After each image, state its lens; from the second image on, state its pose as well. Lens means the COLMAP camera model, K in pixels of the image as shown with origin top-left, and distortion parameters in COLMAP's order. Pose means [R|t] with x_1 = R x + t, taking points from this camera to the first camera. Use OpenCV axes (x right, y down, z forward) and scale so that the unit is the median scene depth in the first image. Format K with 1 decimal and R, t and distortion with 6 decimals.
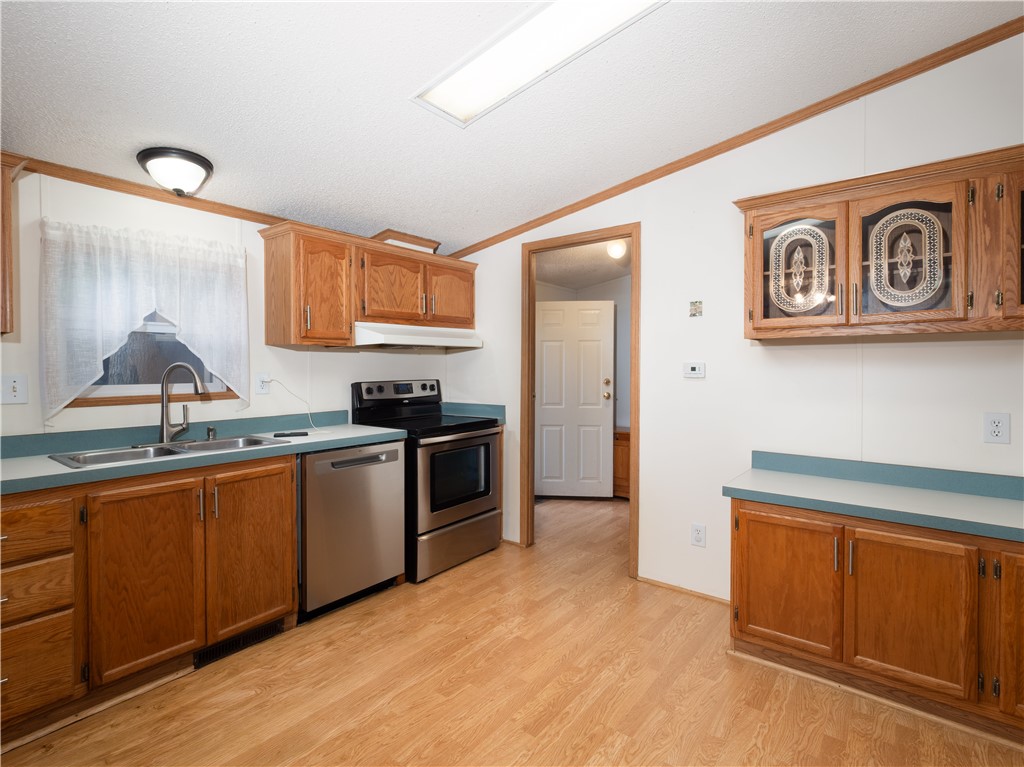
lens RADIAL K [[497.0, 0, 512.0], [0, 497.0, 383.5], [0, 0, 1]] dist [-0.000945, -0.000479]
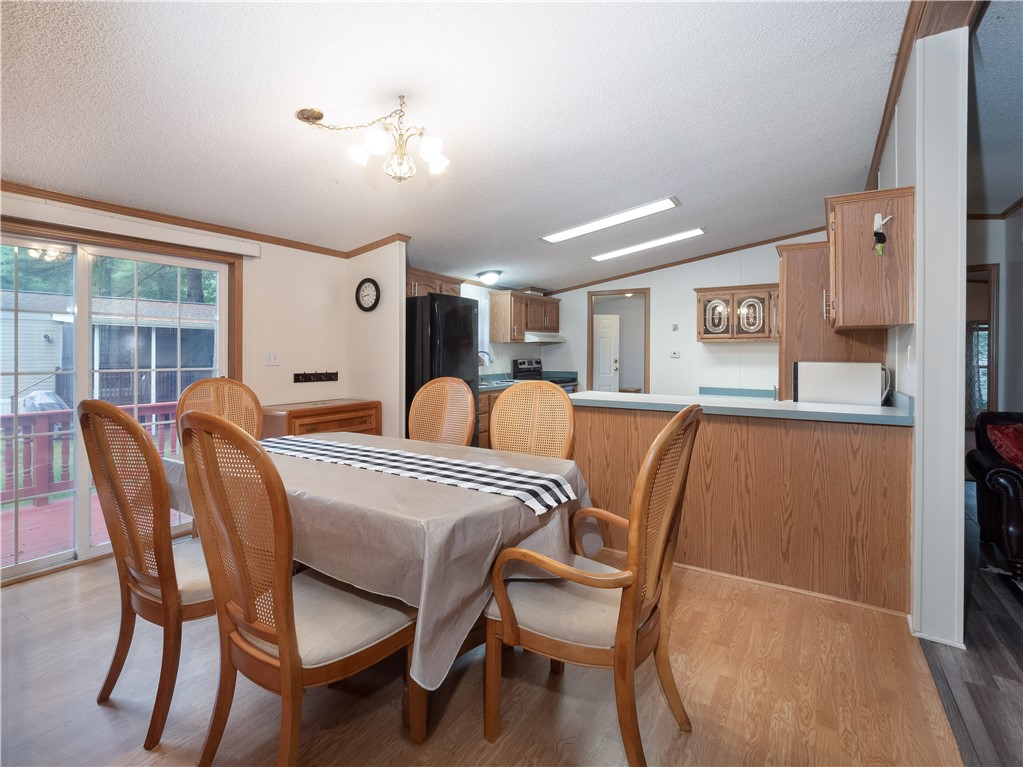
lens RADIAL K [[500.4, 0, 508.0], [0, 500.4, 367.1], [0, 0, 1]] dist [0.000698, -0.000039]
pose [[0.993355, -0.000331, 0.115094, -0.674562], [0.000570, 0.999998, -0.002044, 0.037878], [-0.115093, 0.002096, 0.993353, -1.229719]]
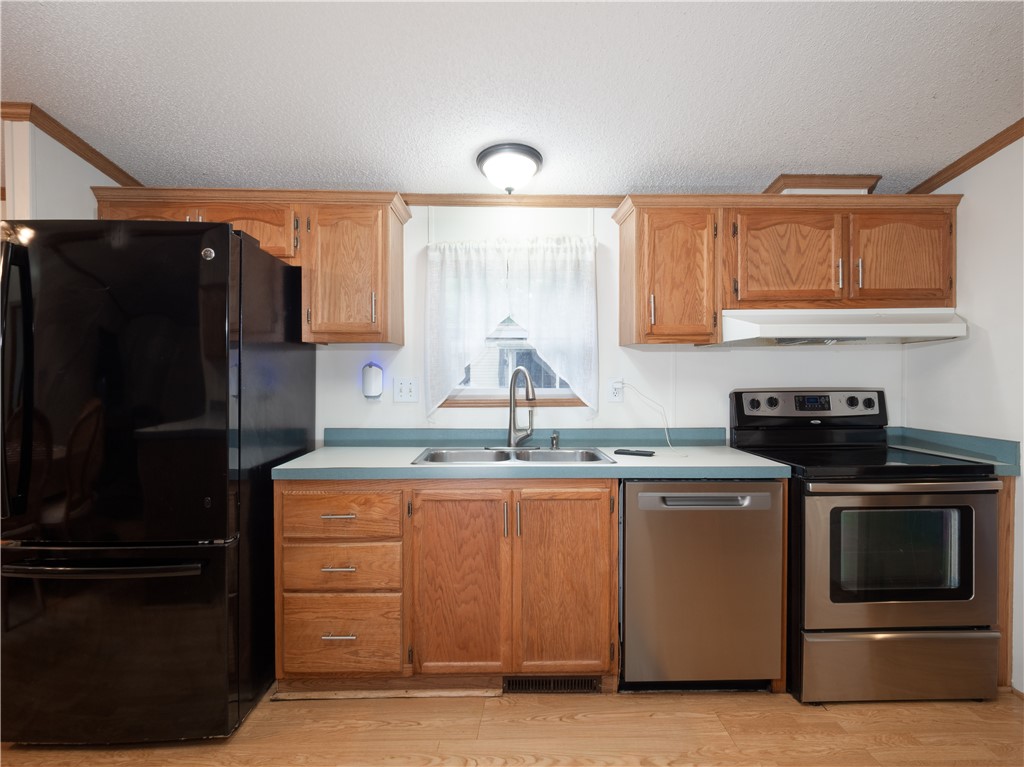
lens RADIAL K [[520.8, 0, 512.0], [0, 520.8, 383.5], [0, 0, 1]] dist [0.002268, 0.000051]
pose [[0.639911, 0.012745, -0.768343, 0.086735], [-0.024944, 0.999680, -0.004192, -0.003650], [0.768044, 0.021848, 0.640024, 0.273135]]
